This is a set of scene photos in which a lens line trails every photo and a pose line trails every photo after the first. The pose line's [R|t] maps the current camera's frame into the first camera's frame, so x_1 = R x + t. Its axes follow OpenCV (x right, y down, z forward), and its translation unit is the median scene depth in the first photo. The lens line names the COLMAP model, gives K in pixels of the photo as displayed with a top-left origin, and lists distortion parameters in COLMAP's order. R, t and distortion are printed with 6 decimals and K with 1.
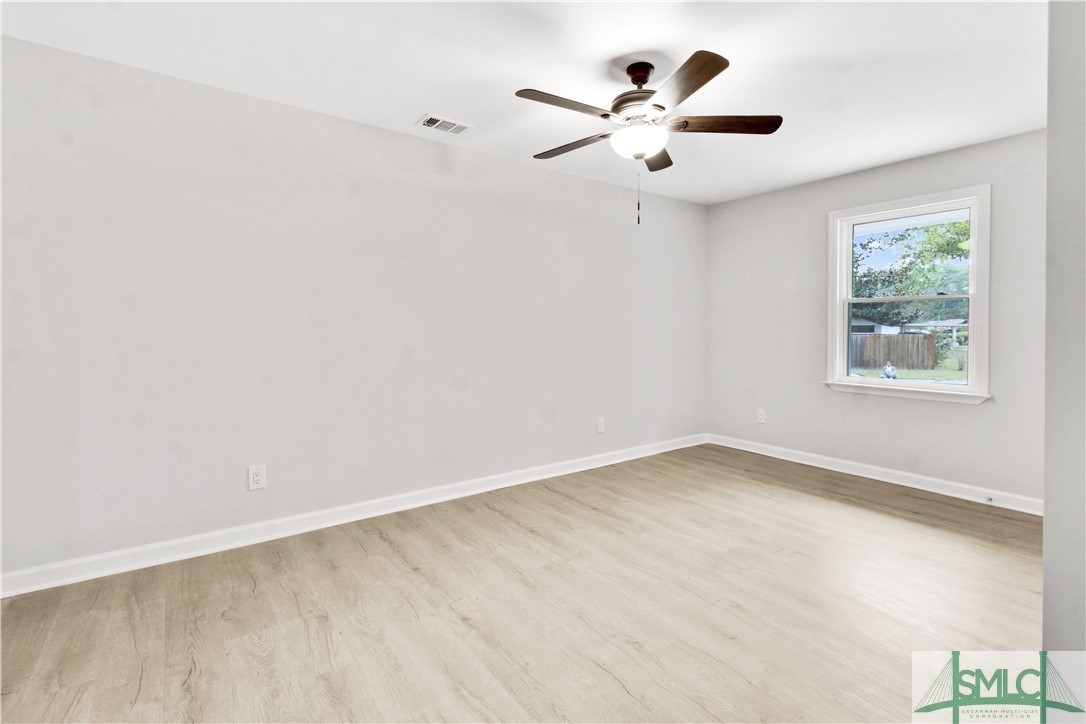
lens RADIAL K [[504.4, 0, 579.5], [0, 504.4, 335.4], [0, 0, 1]] dist [0.001086, 0.000126]
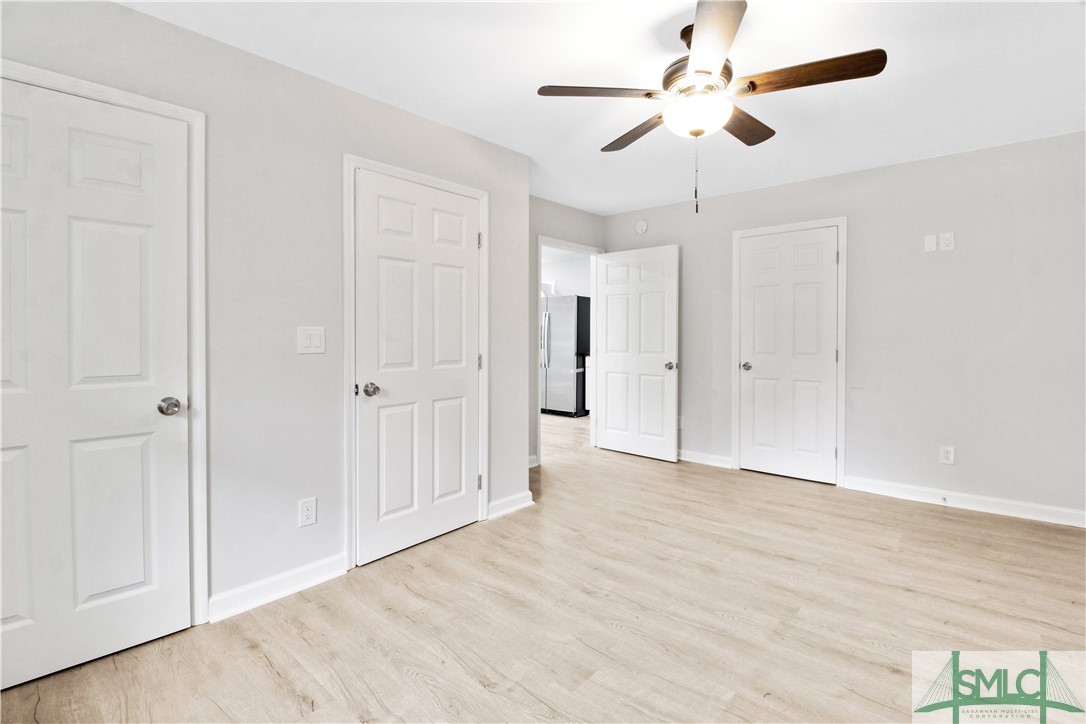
lens RADIAL K [[504.4, 0, 579.5], [0, 504.4, 335.4], [0, 0, 1]] dist [0.001086, 0.000126]
pose [[-0.977104, -0.000661, -0.212763, 0.557771], [-0.004665, 0.999821, 0.018317, -0.042378], [0.212713, 0.018890, -0.976932, 2.019180]]
